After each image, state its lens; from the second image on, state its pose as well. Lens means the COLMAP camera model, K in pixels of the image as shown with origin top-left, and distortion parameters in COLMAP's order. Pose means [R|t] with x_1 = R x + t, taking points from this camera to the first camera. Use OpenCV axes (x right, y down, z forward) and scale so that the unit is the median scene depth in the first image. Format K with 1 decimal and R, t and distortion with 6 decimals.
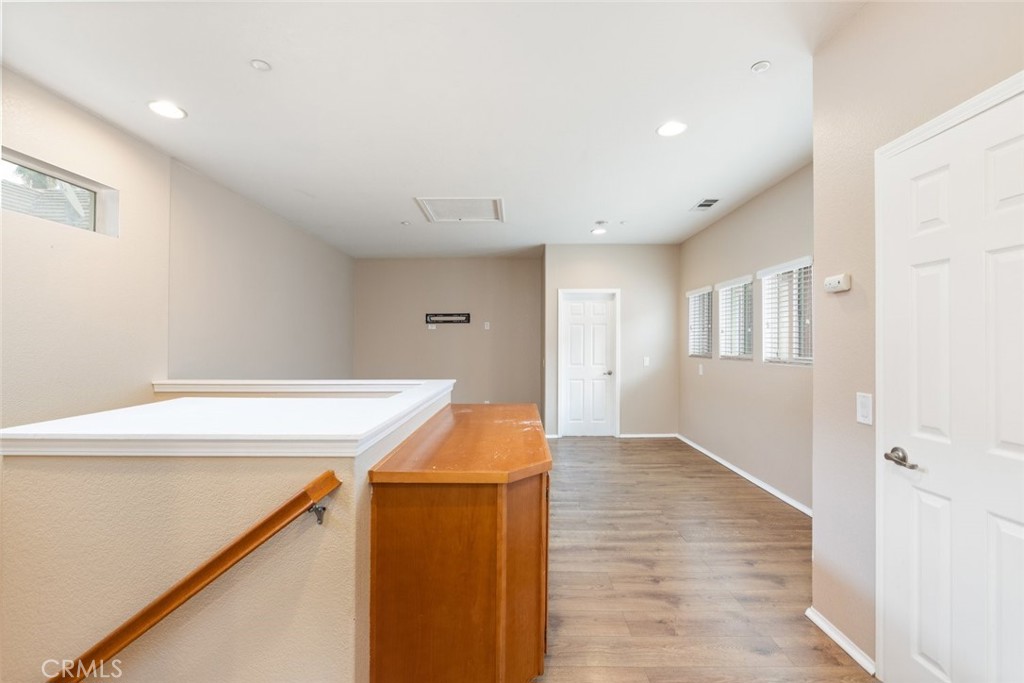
lens RADIAL K [[513.6, 0, 512.0], [0, 513.6, 341.5], [0, 0, 1]] dist [-0.002141, 0.000086]
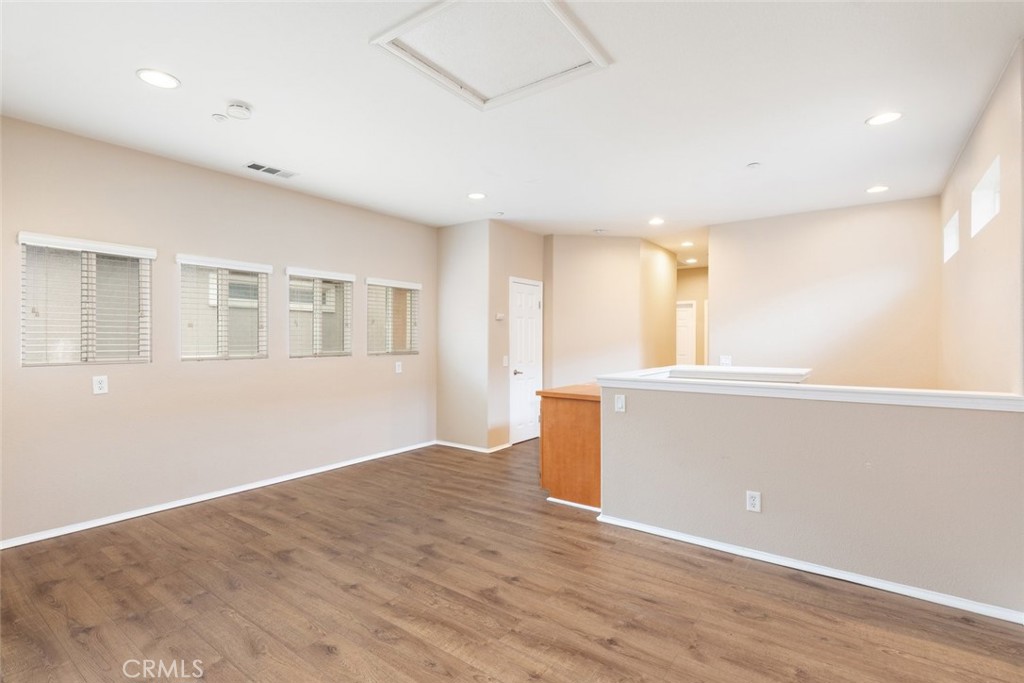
lens RADIAL K [[513.6, 0, 512.0], [0, 513.6, 341.5], [0, 0, 1]] dist [-0.002141, 0.000086]
pose [[-0.845291, -0.011629, 0.534180, -0.511802], [-0.007909, 0.999926, 0.009253, -0.006109], [-0.534248, 0.003597, -0.845320, 1.929765]]
